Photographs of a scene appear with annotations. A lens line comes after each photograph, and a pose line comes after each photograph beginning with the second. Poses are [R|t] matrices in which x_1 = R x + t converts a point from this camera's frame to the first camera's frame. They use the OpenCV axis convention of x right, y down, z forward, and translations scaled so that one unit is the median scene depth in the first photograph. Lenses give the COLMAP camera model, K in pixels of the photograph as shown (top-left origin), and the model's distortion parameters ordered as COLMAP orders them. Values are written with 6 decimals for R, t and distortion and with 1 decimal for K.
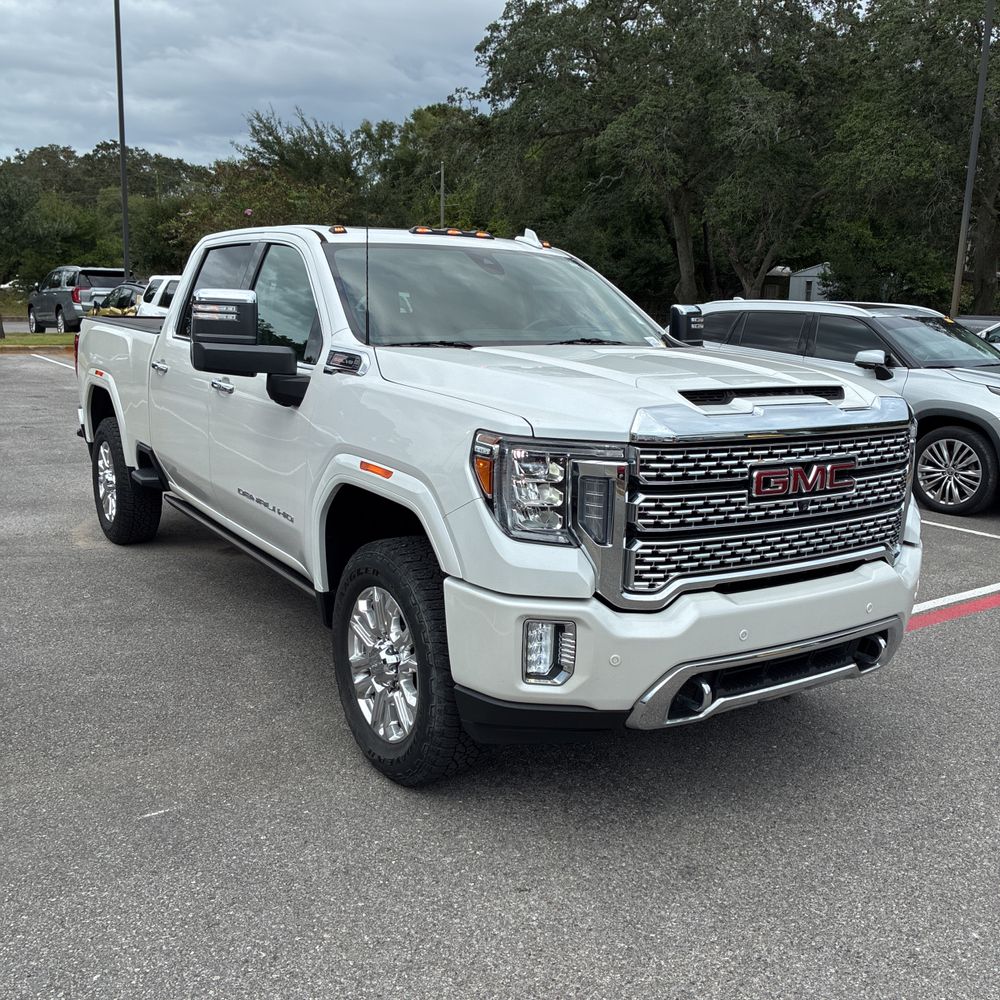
lens RADIAL K [[1015.3, 0, 500.4], [0, 1015.3, 489.3], [0, 0, 1]] dist [0.025704, 0.000000]
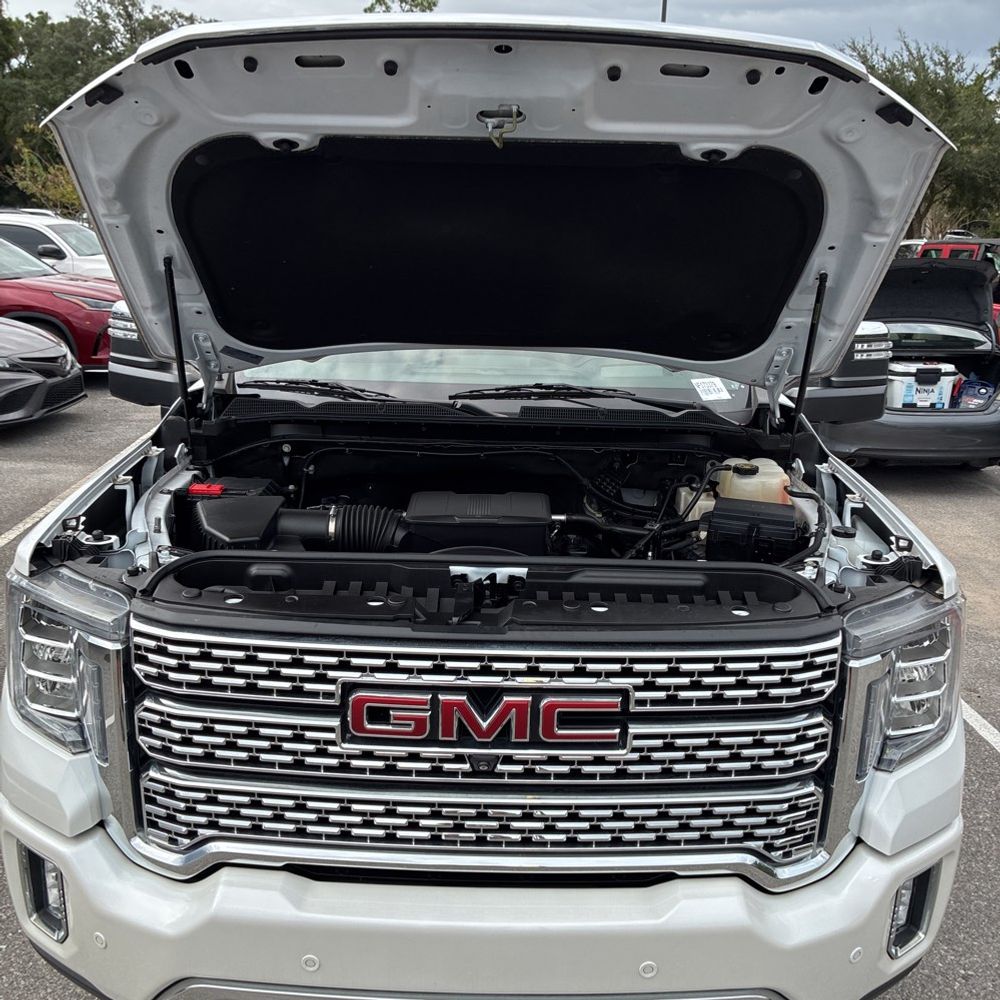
lens RADIAL K [[1015.3, 0, 501.0], [0, 1015.3, 474.6], [0, 0, 1]] dist [0.025704, 0.000000]
pose [[0.837180, 0.123465, -0.532810, 0.558882], [-0.100188, 0.992322, 0.072523, -0.173236], [0.537673, -0.007334, 0.843121, 0.520546]]
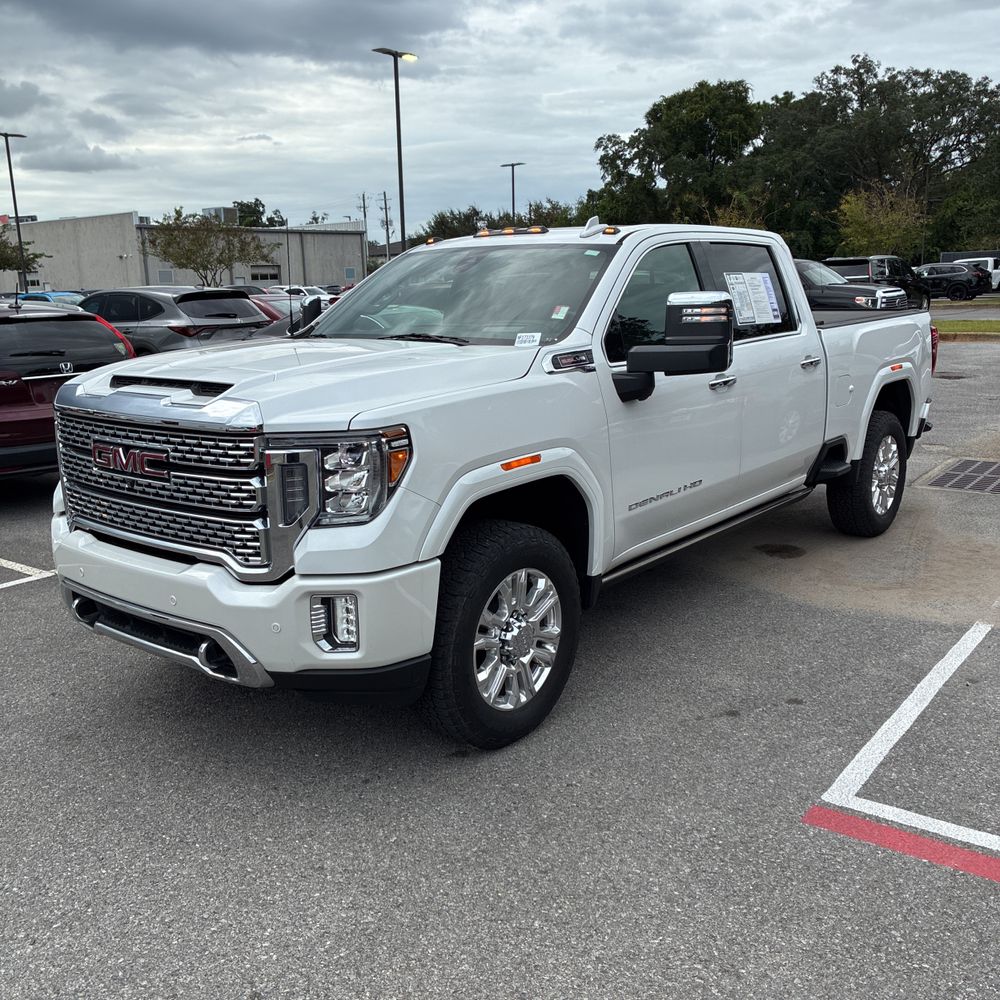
lens RADIAL K [[1015.3, 0, 508.6], [0, 1015.3, 493.2], [0, 0, 1]] dist [0.025704, 0.000000]
pose [[0.303545, 0.159093, -0.939441, 1.430323], [-0.143368, 0.982363, 0.120038, -0.162764], [0.941969, 0.098249, 0.321000, 0.995088]]
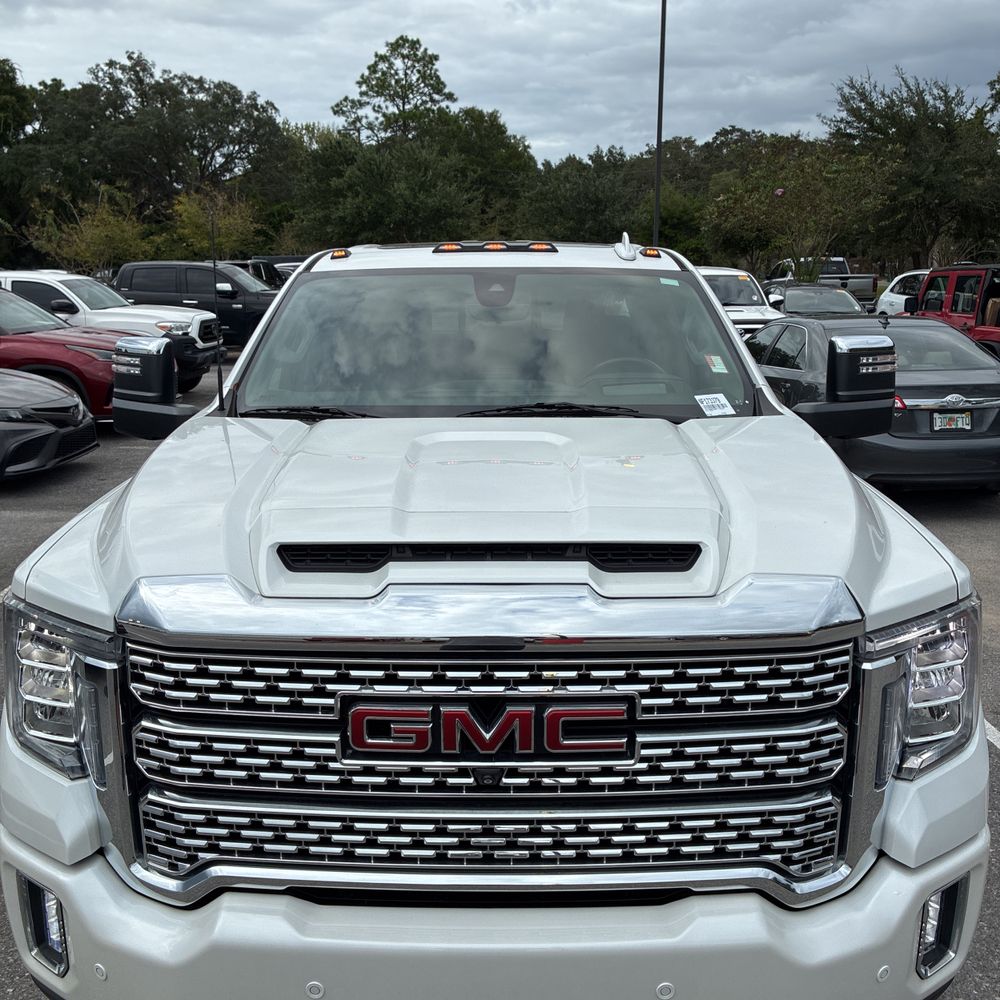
lens RADIAL K [[1015.3, 0, 495.2], [0, 1015.3, 478.4], [0, 0, 1]] dist [0.025704, 0.000000]
pose [[0.829500, 0.079022, -0.552889, 0.563694], [-0.072224, 0.996805, 0.034111, -0.153204], [0.553818, 0.011637, 0.832557, 0.532393]]
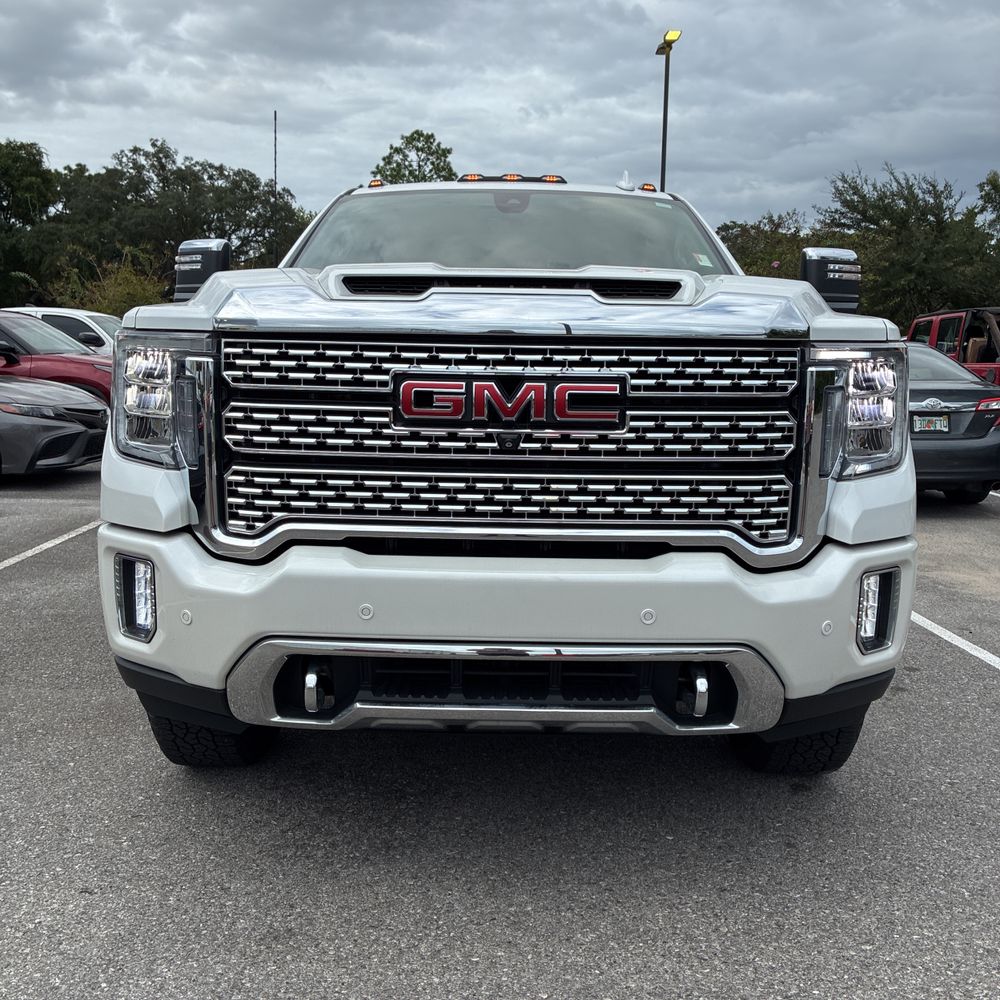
lens RADIAL K [[1015.3, 0, 510.7], [0, 1015.3, 472.2], [0, 0, 1]] dist [0.025704, 0.000000]
pose [[0.835003, 0.041847, -0.548651, 0.643572], [-0.089246, 0.994201, -0.059995, 0.073992], [0.542959, 0.099061, 0.833896, 0.425432]]
